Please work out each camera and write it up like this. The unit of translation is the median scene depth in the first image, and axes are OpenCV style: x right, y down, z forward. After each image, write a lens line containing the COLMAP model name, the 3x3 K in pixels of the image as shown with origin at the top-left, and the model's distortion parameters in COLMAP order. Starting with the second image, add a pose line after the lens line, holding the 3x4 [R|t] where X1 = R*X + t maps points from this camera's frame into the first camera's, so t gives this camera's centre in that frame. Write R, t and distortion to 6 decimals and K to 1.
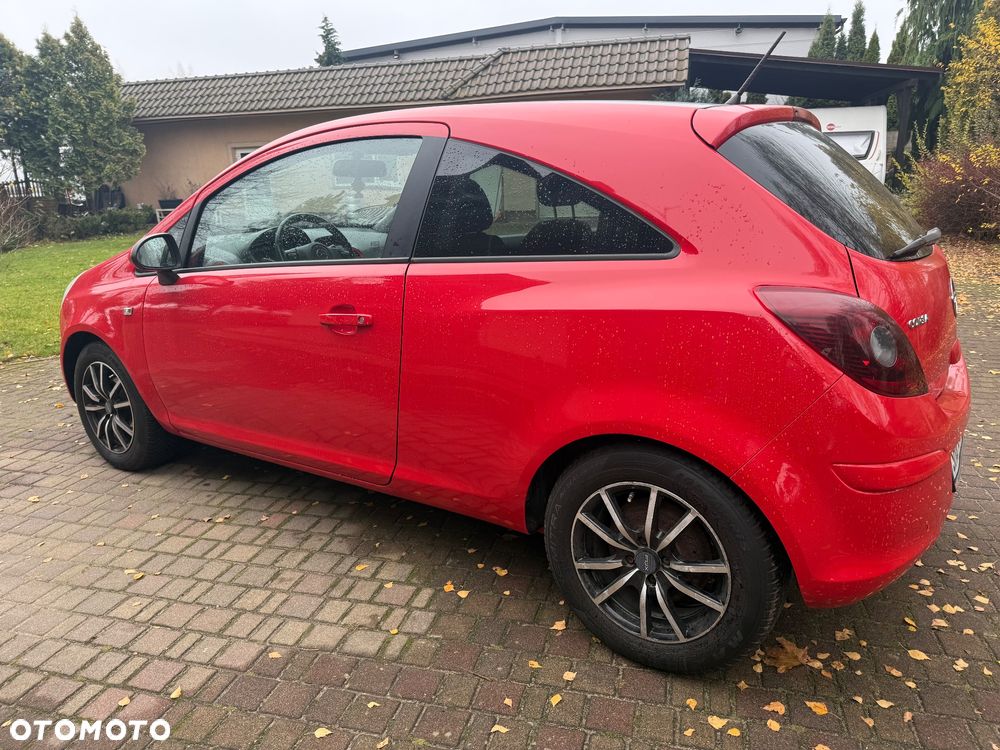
lens RADIAL K [[706.9, 0, 498.7], [0, 706.9, 382.1], [0, 0, 1]] dist [0.023392, -0.032236]
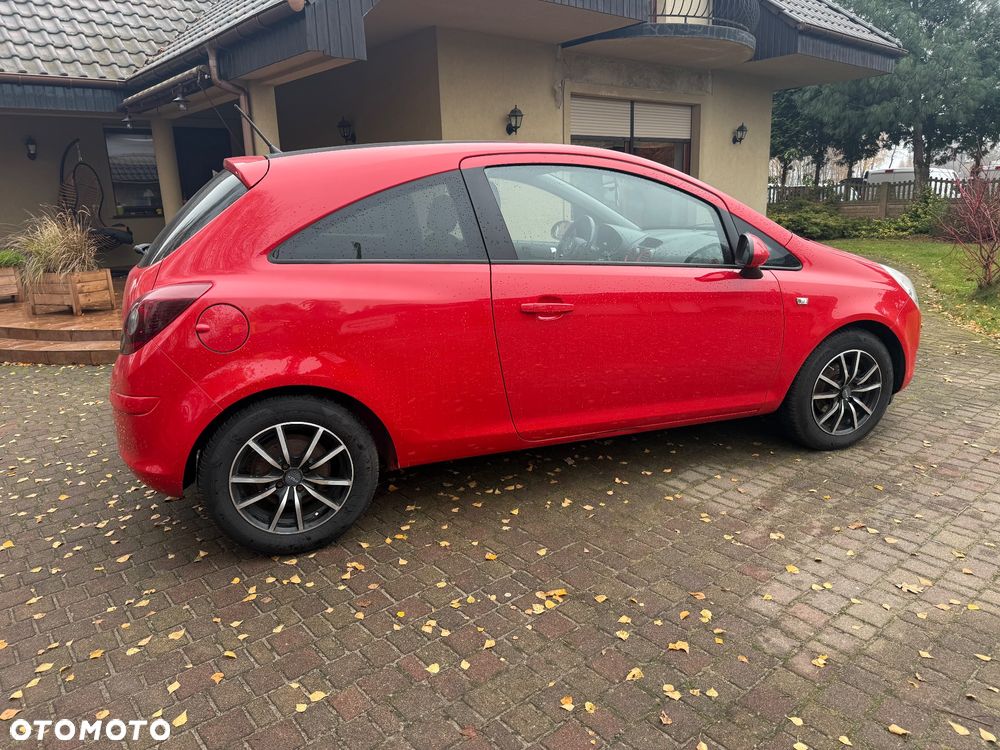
lens RADIAL K [[706.9, 0, 502.2], [0, 706.9, 372.9], [0, 0, 1]] dist [0.023392, -0.032236]
pose [[-0.575218, 0.244302, -0.780667, 1.063969], [-0.188139, 0.889263, 0.416912, -0.564306], [0.796070, 0.386689, -0.465558, 1.820364]]
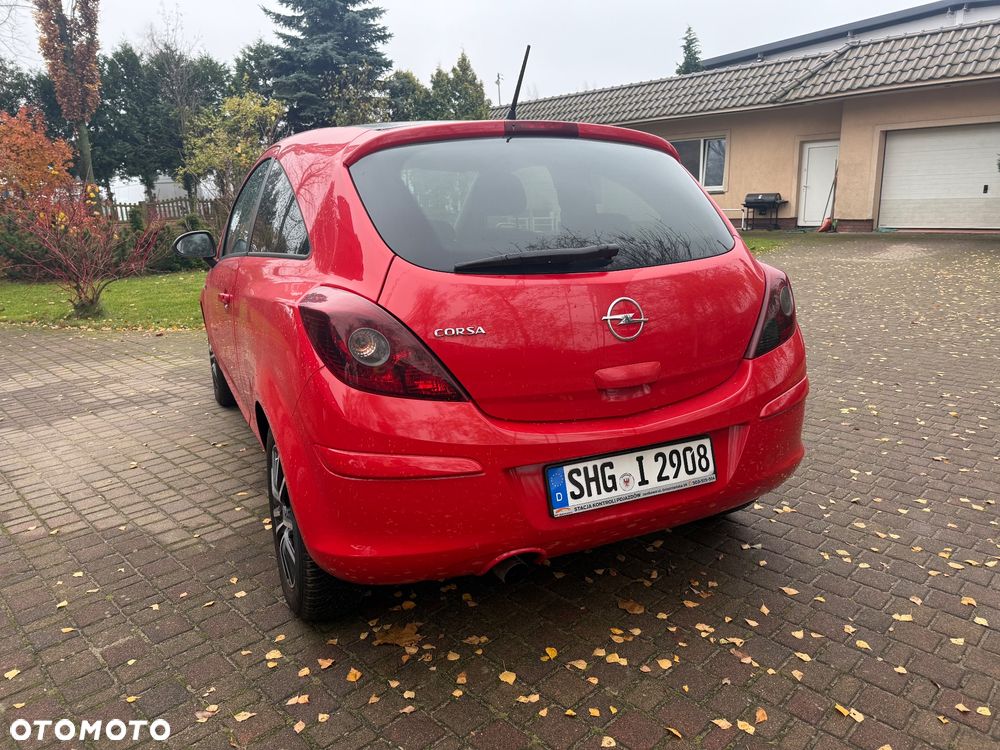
lens RADIAL K [[706.9, 0, 492.5], [0, 706.9, 378.2], [0, 0, 1]] dist [0.023392, -0.032236]
pose [[0.860202, 0.126908, -0.493910, 0.731217], [-0.134487, 0.990707, 0.020333, -0.029498], [0.491901, 0.048934, 0.869275, 0.087509]]
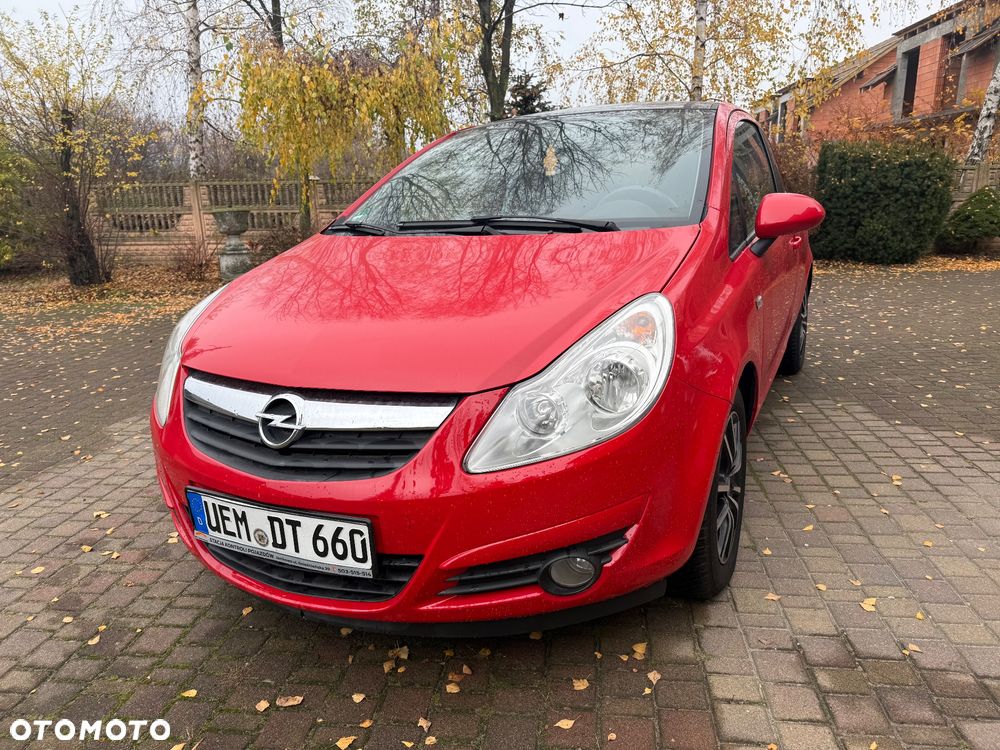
lens RADIAL K [[706.9, 0, 501.0], [0, 706.9, 374.6], [0, 0, 1]] dist [0.023392, -0.032236]
pose [[-0.131248, -0.221905, 0.966195, -1.352538], [0.312646, 0.915623, 0.252760, -0.335833], [-0.940758, 0.335252, -0.050796, 1.451327]]
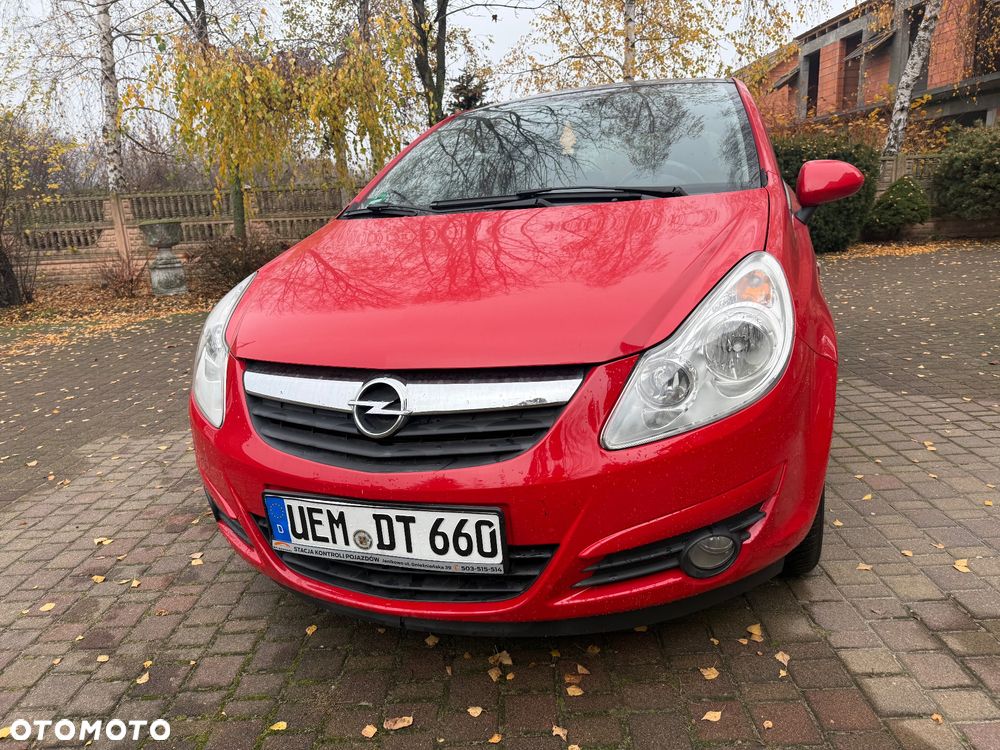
lens RADIAL K [[706.9, 0, 496.0], [0, 706.9, 374.4], [0, 0, 1]] dist [0.023392, -0.032236]
pose [[-0.236489, -0.198975, 0.951043, -1.281083], [0.337064, 0.901223, 0.272367, -0.345306], [-0.911296, 0.384974, -0.146062, 1.598280]]
